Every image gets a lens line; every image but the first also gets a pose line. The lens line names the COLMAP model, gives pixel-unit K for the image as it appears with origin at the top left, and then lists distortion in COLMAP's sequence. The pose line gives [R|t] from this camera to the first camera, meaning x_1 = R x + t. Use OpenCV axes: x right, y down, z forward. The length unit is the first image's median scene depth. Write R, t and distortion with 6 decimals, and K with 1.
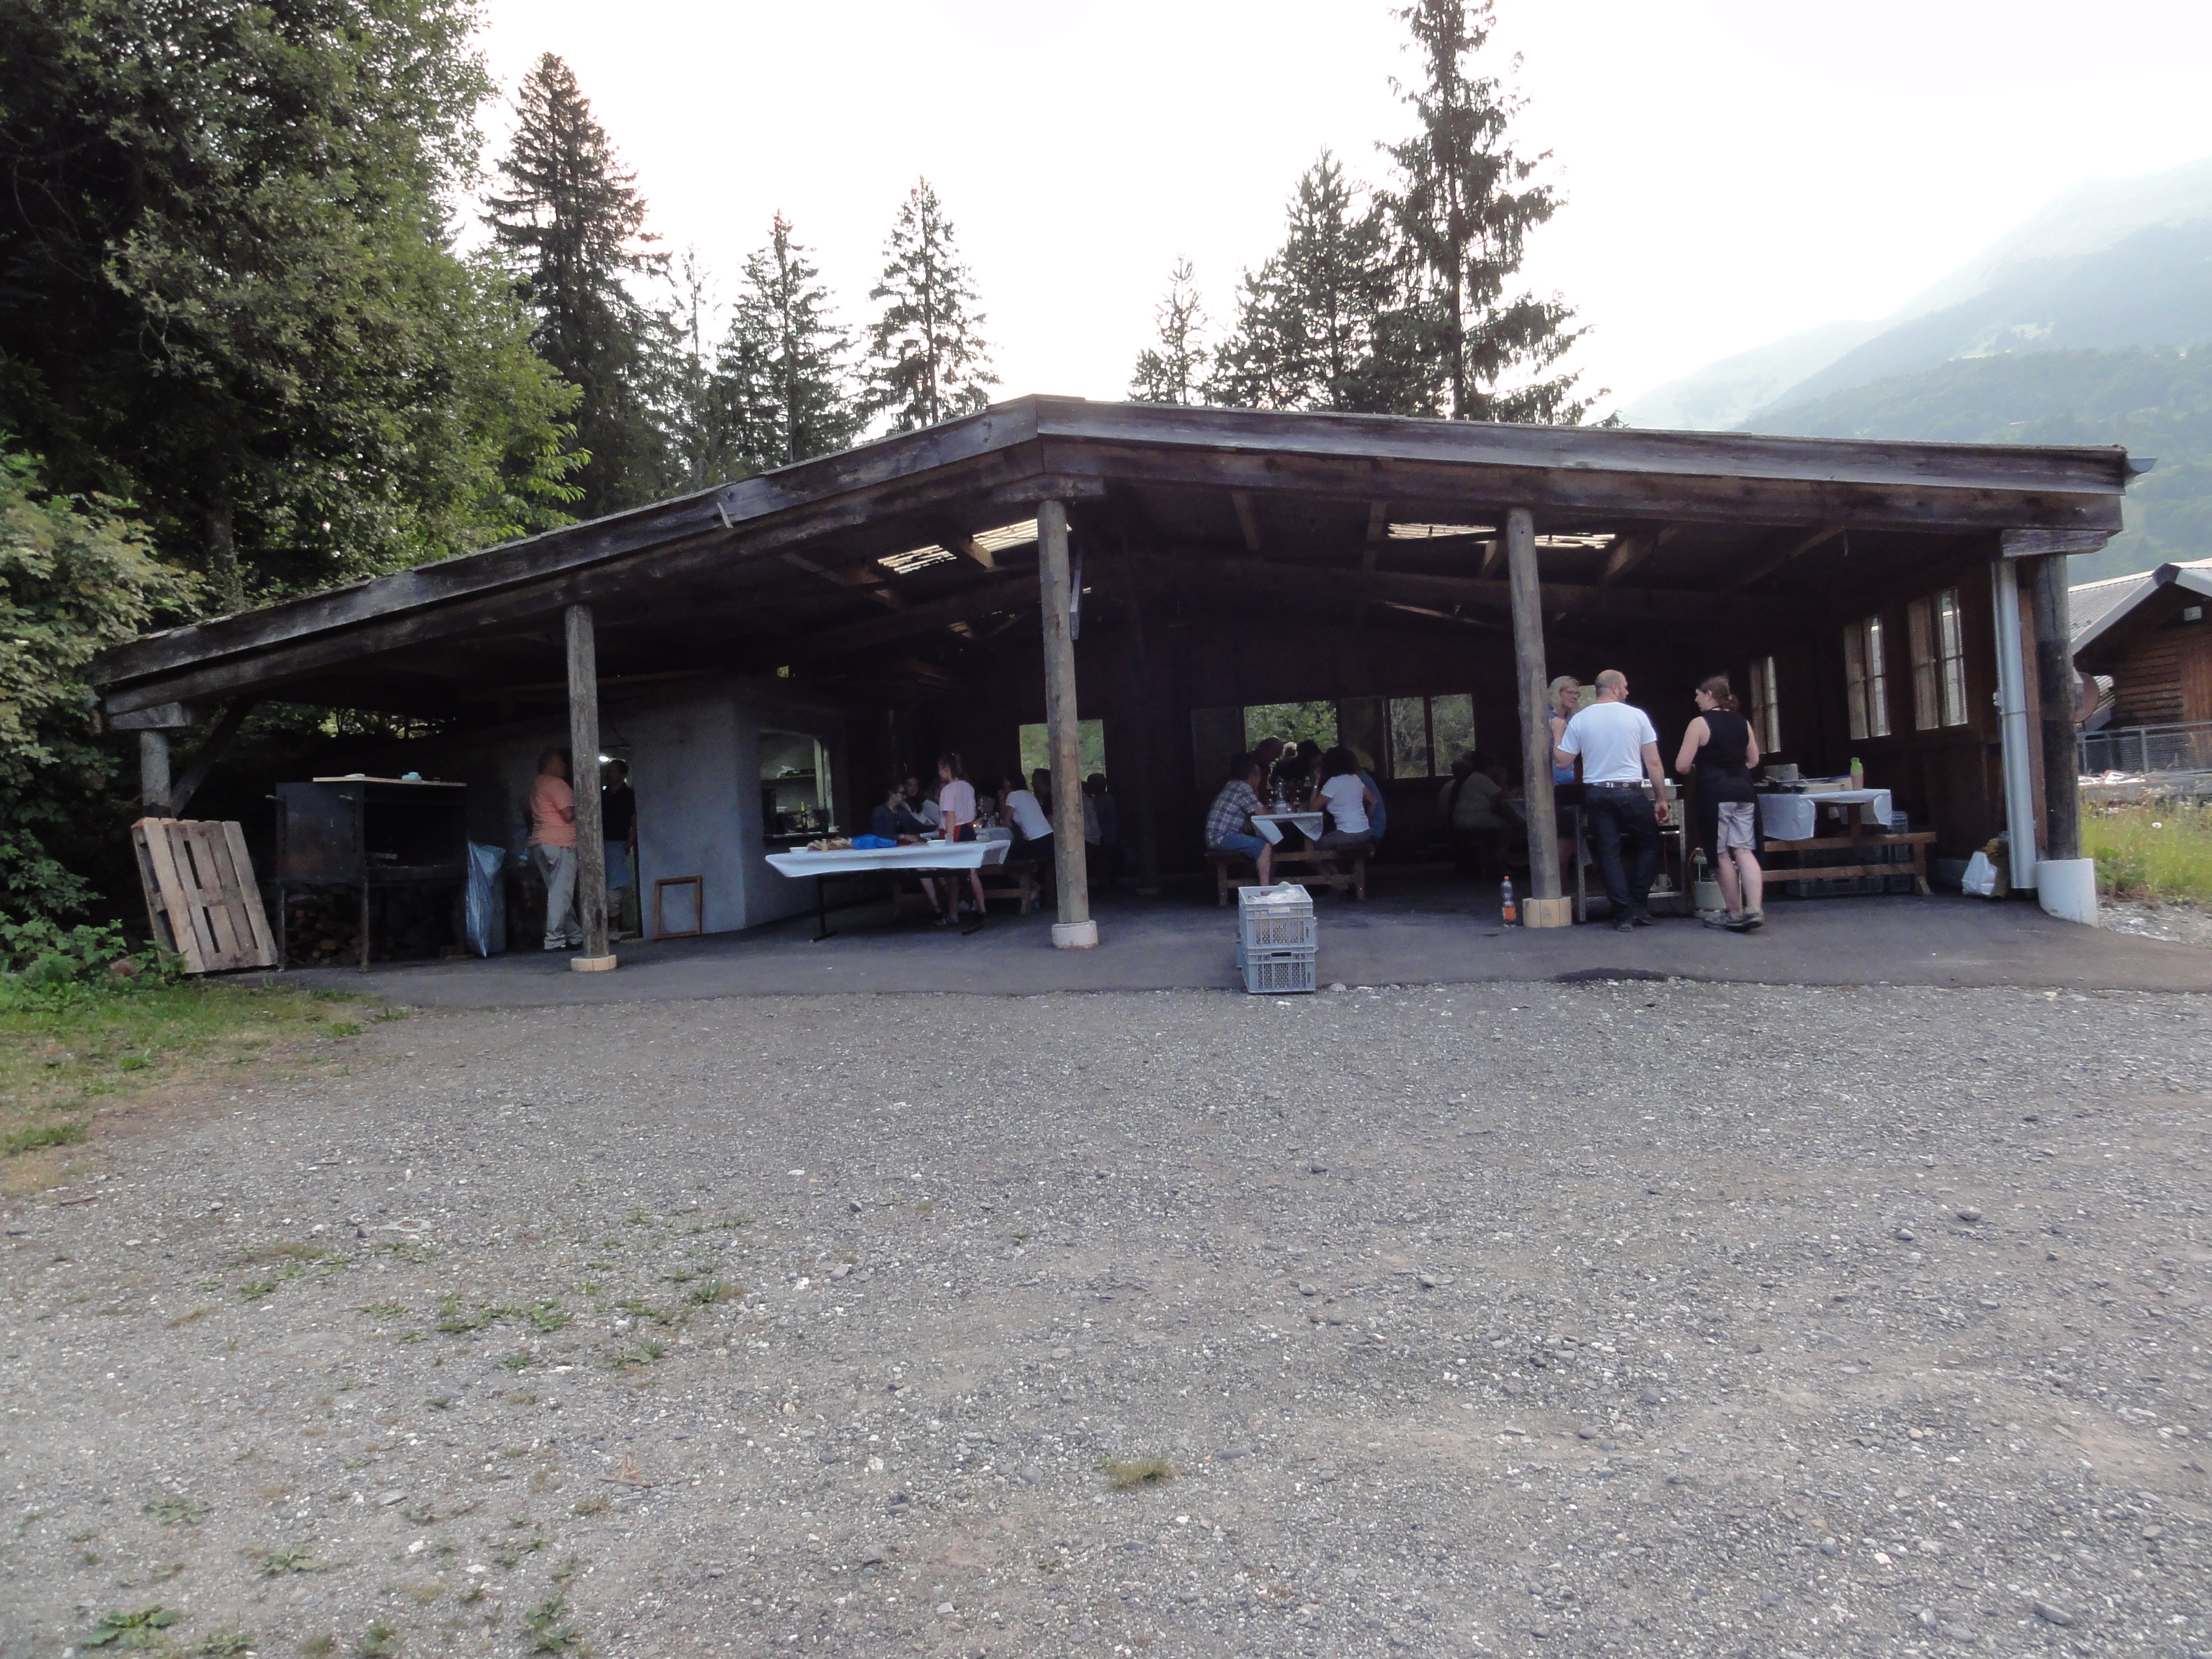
lens RADIAL K [[1560.1, 0, 1106.0], [0, 1560.1, 829.5], [0, 0, 1]] dist [0.002348, 0.000929]
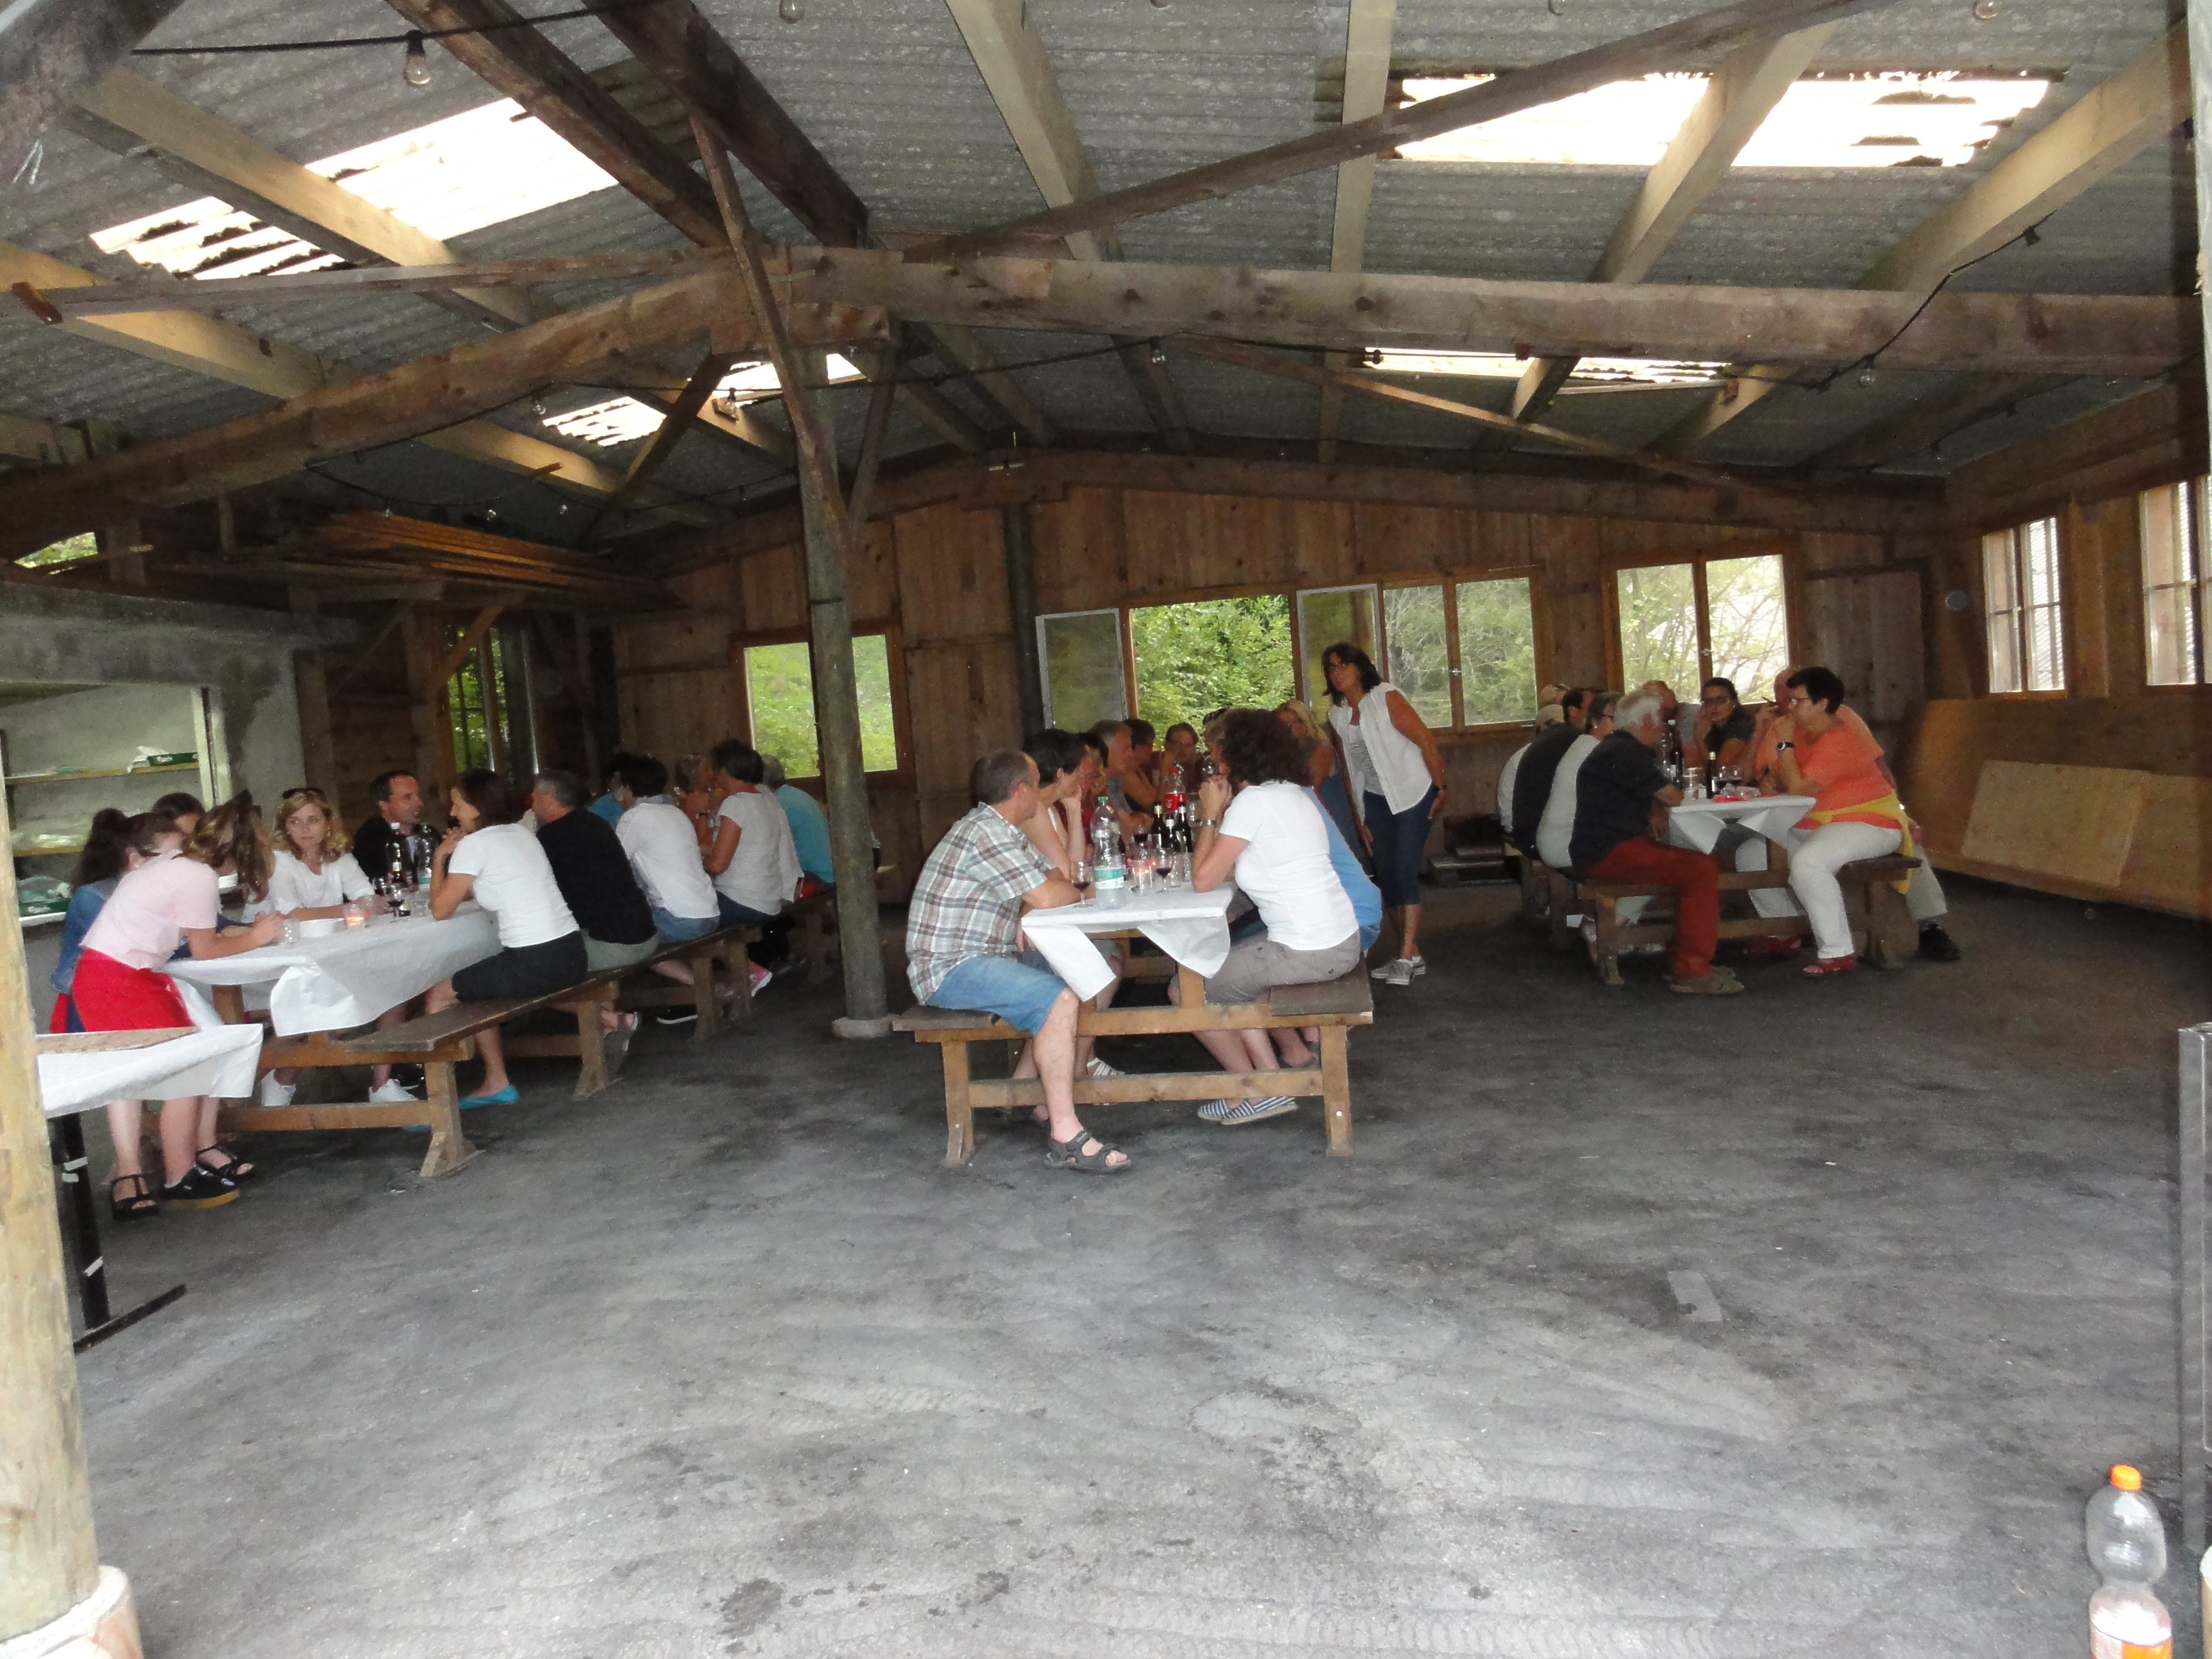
lens RADIAL K [[1560.1, 0, 1106.0], [0, 1560.1, 829.5], [0, 0, 1]] dist [0.002348, 0.000929]
pose [[0.999636, -0.021107, 0.016832, 0.104562], [0.020080, 0.998056, 0.059008, -0.047360], [-0.018045, -0.058648, 0.998116, 0.640330]]
